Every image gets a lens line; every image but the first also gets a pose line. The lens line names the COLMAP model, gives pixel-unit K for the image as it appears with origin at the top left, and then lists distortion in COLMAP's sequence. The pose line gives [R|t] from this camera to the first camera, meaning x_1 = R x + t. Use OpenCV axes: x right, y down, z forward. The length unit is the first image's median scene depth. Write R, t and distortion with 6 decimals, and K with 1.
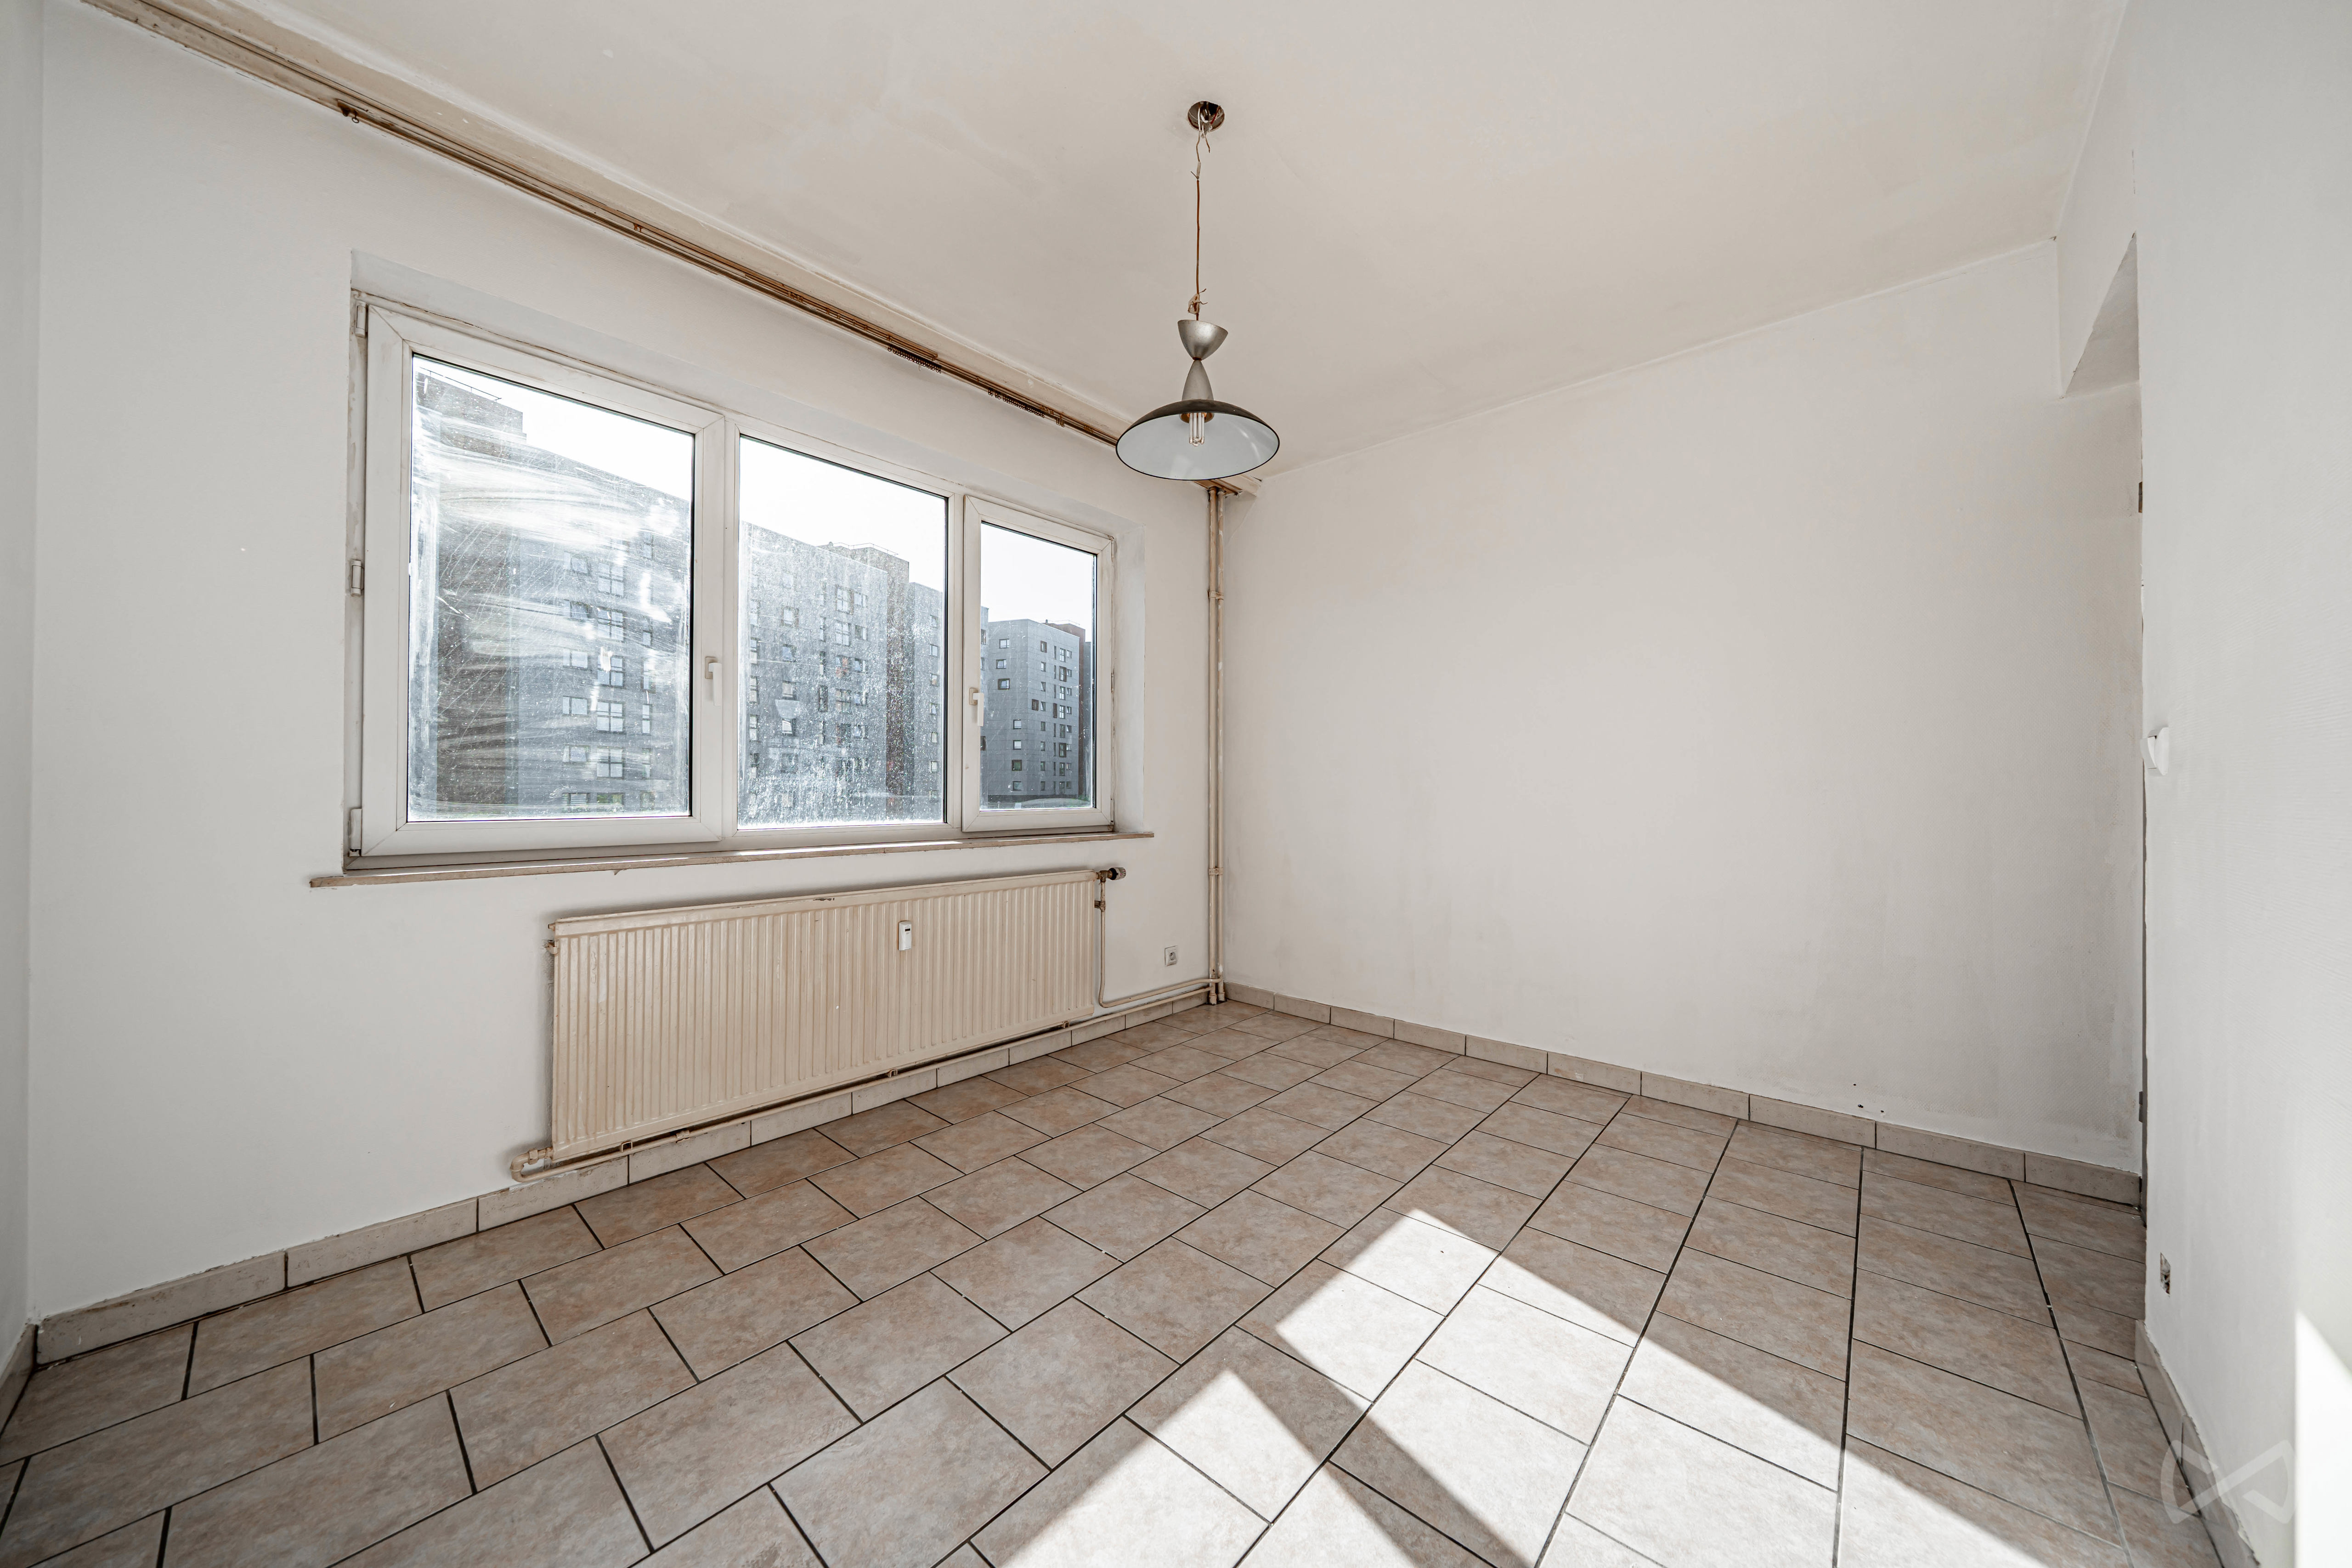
lens RADIAL K [[800.0, 0, 1176.3], [0, 800.0, 780.1], [0, 0, 1]] dist [-0.006081, -0.000109]
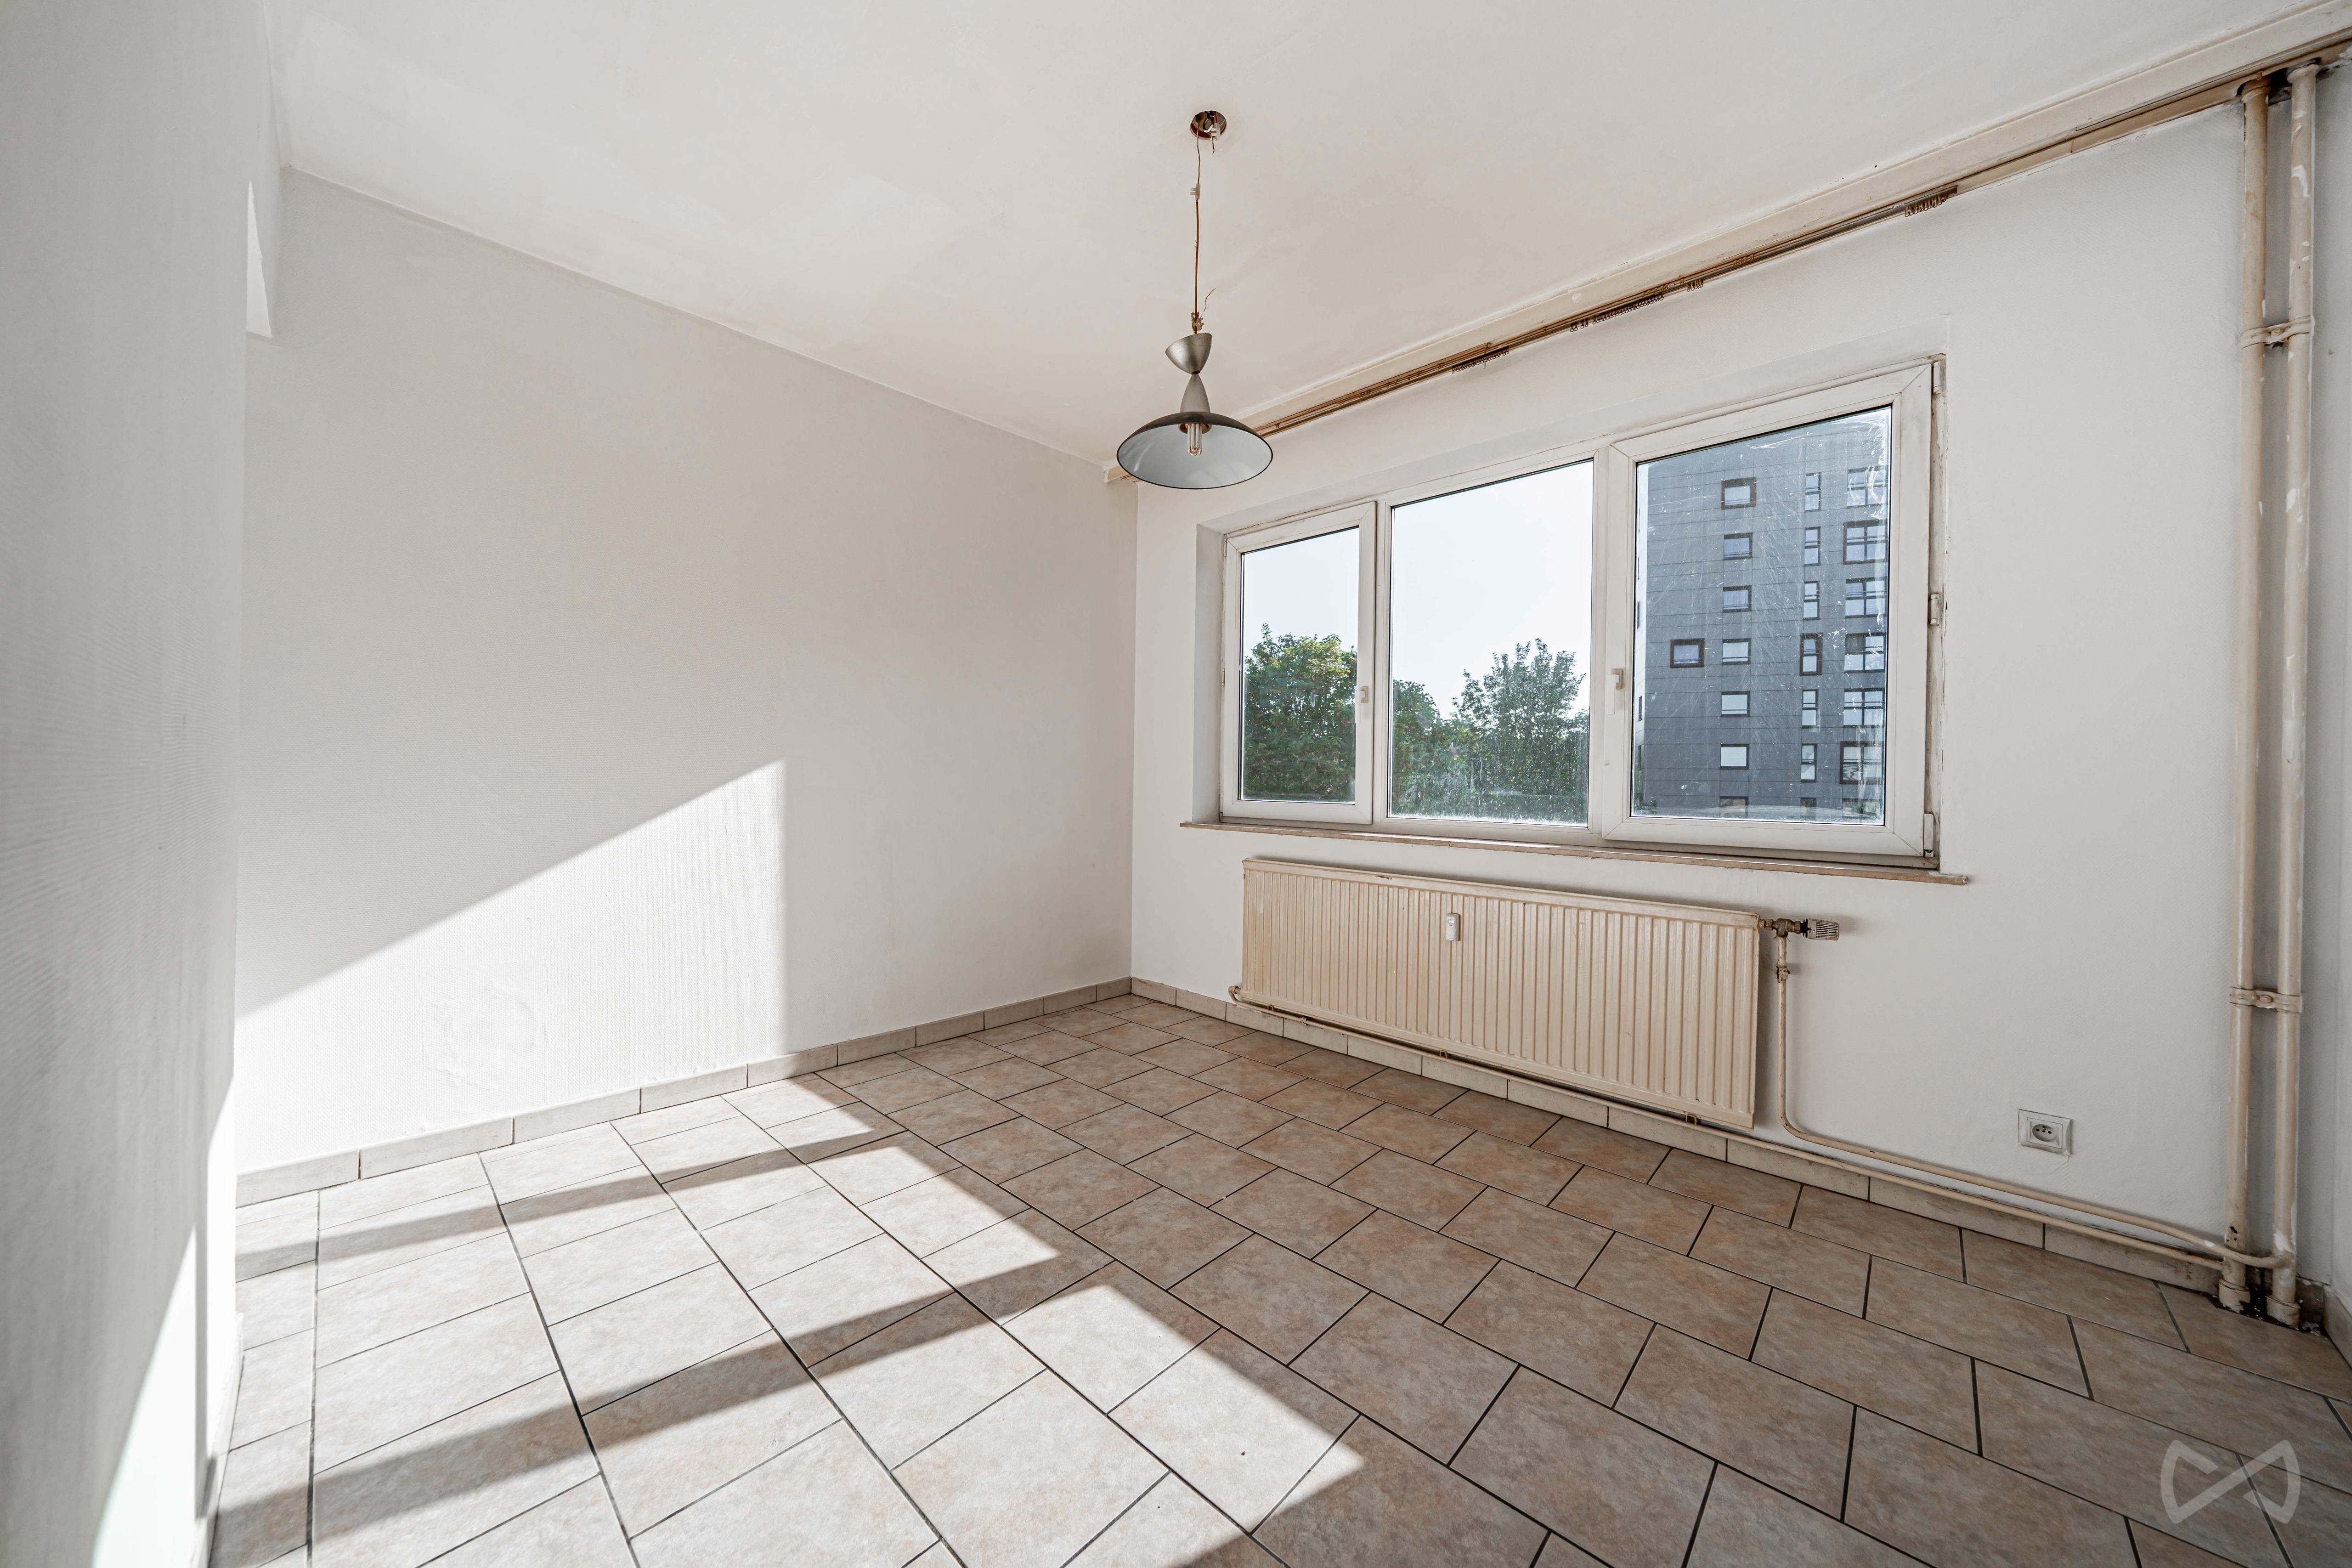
lens RADIAL K [[800.0, 0, 1175.2], [0, 800.0, 783.1], [0, 0, 1]] dist [-0.006081, -0.000109]
pose [[-0.026717, 0.003882, -0.999636, 0.860286], [-0.005516, 0.999977, 0.004031, 0.004627], [0.999628, 0.005621, -0.026695, 0.803085]]
